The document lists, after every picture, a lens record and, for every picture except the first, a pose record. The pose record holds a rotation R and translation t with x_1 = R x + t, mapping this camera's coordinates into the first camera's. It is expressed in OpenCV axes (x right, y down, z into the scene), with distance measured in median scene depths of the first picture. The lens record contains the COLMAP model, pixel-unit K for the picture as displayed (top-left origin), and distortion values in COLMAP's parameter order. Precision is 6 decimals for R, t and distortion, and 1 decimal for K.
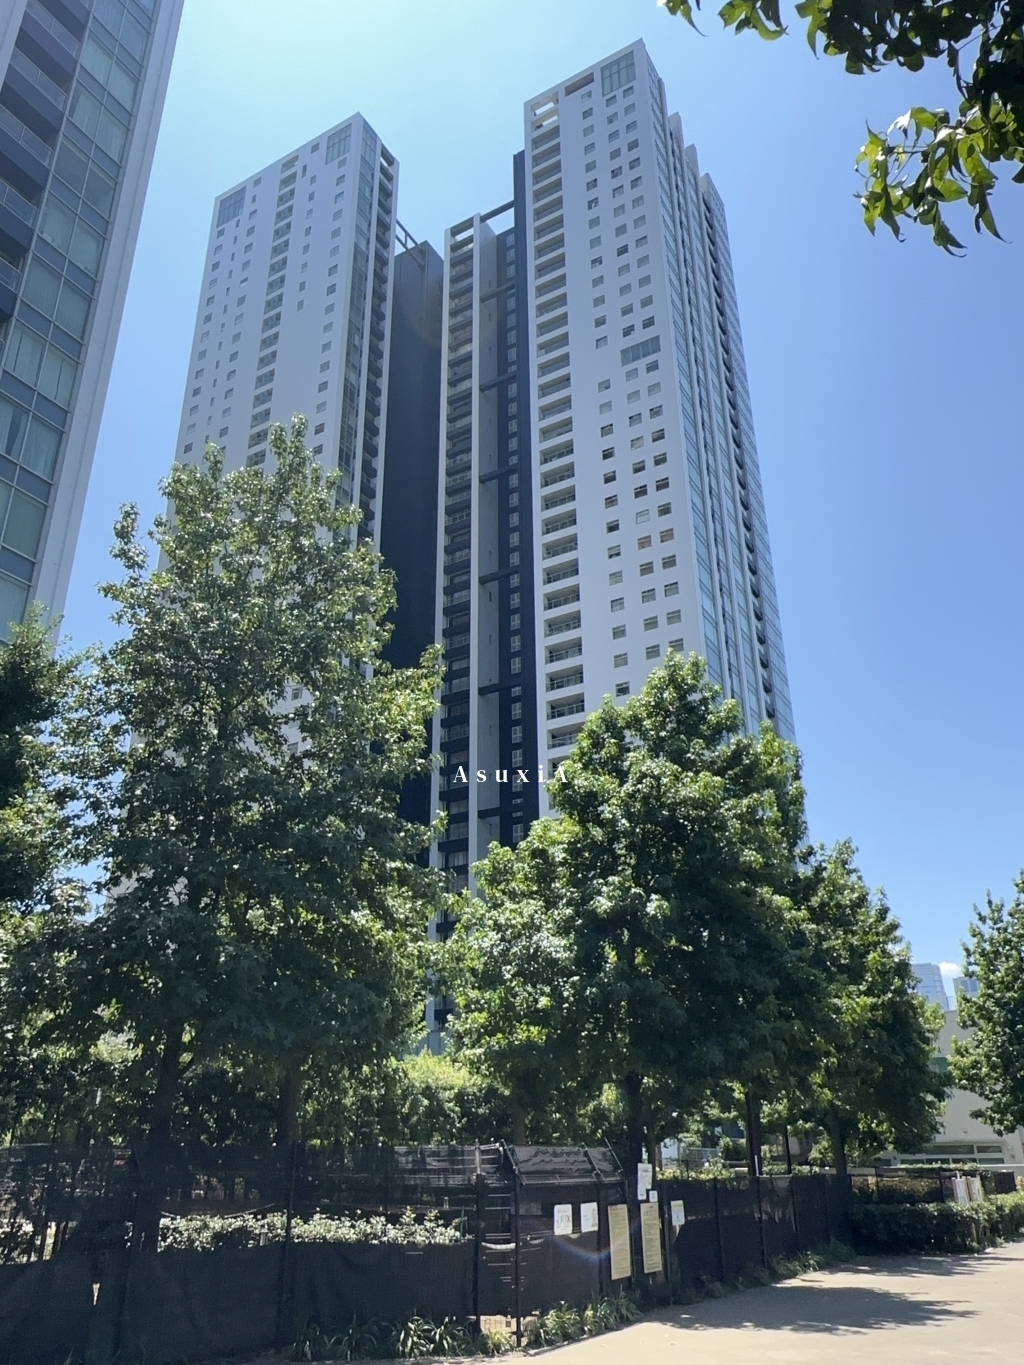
lens RADIAL K [[1030.9, 0, 509.1], [0, 1030.9, 689.1], [0, 0, 1]] dist [-0.000899, -0.003541]
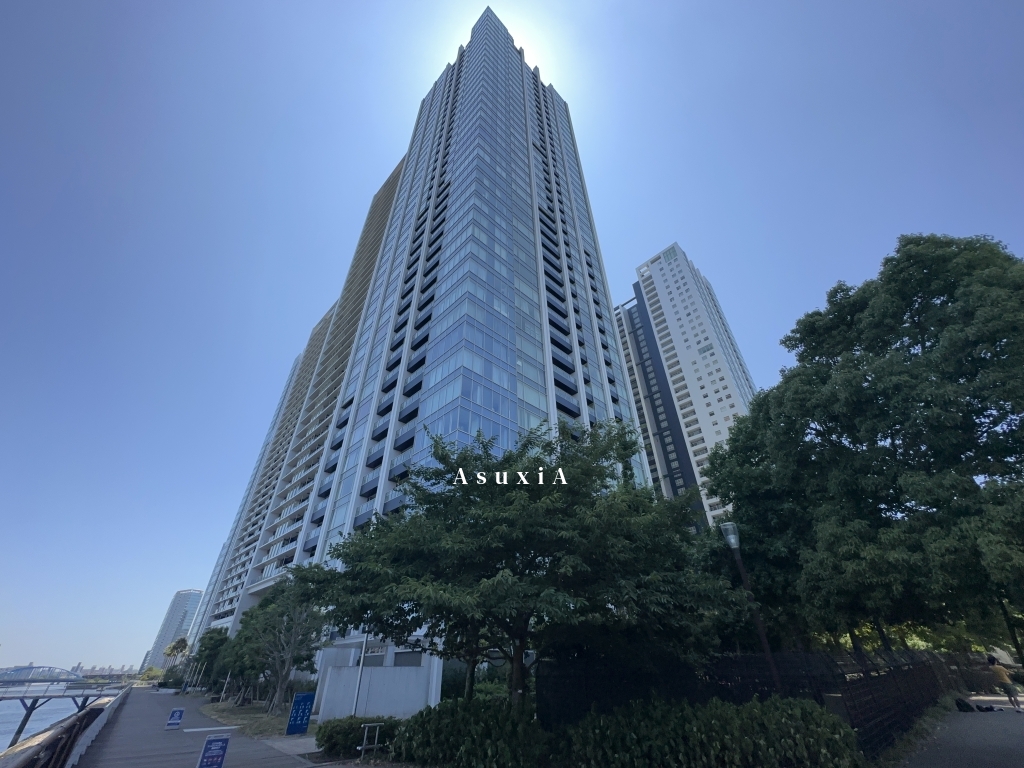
lens RADIAL K [[413.1, 0, 509.0], [0, 413.1, 382.7], [0, 0, 1]] dist [0.000445, 0.000183]
pose [[0.965274, -0.152487, -0.212118, -0.387354], [0.109861, 0.973622, -0.199978, -0.169249], [0.237016, 0.169730, 0.956564, -0.445965]]
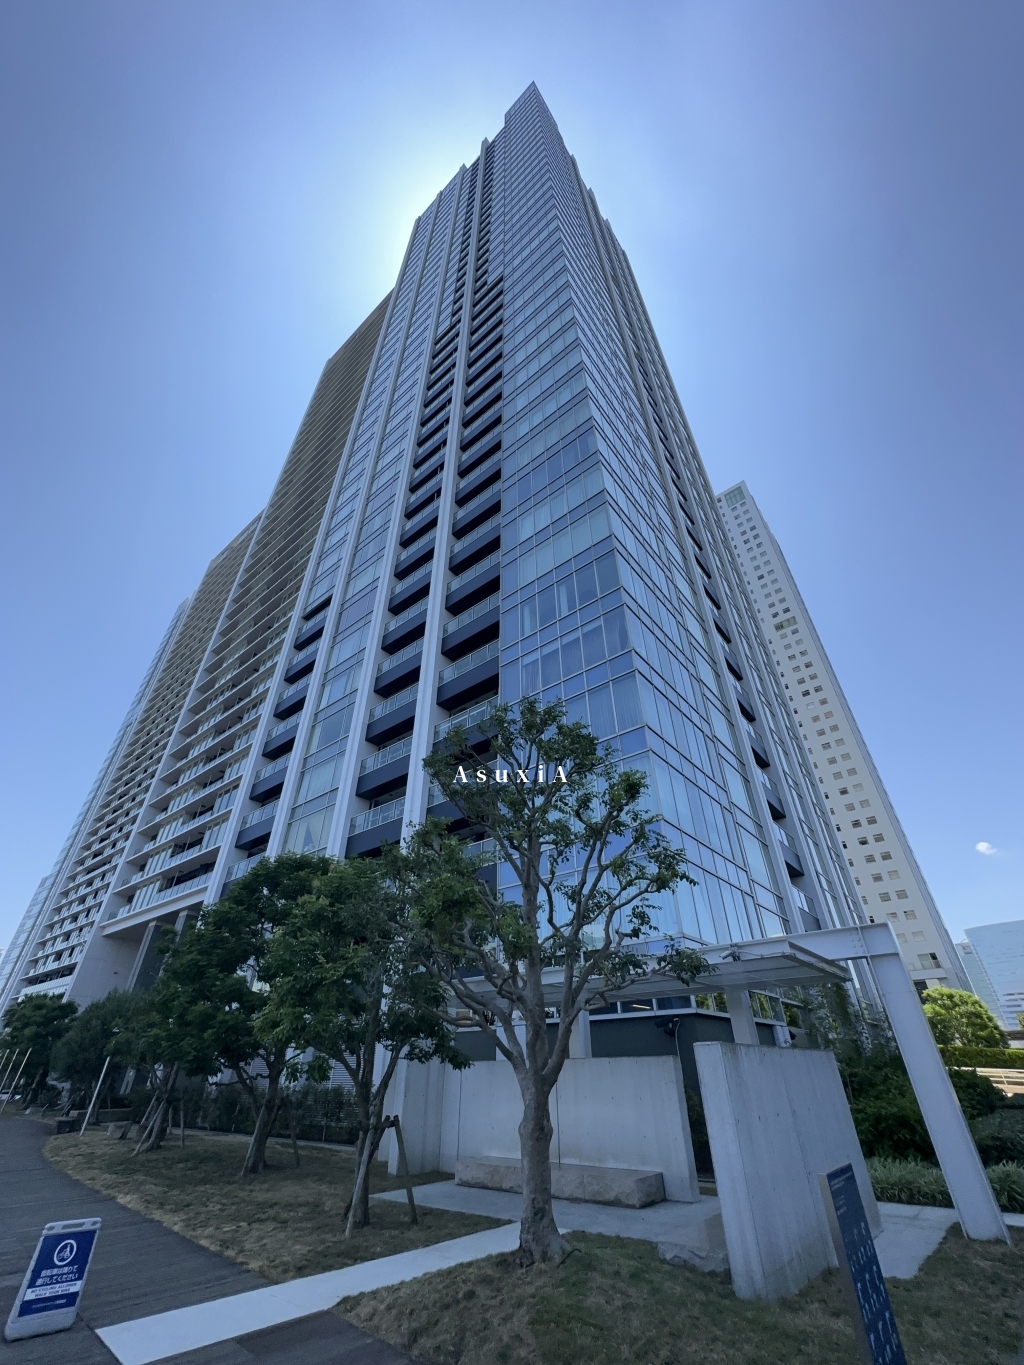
lens RADIAL K [[550.7, 0, 512.0], [0, 550.7, 682.5], [0, 0, 1]] dist [0.000445, 0.000183]
pose [[0.988617, -0.084492, -0.124488, -0.653603], [0.058983, 0.978839, -0.195945, -0.082201], [0.138409, 0.186372, 0.972681, -0.251933]]
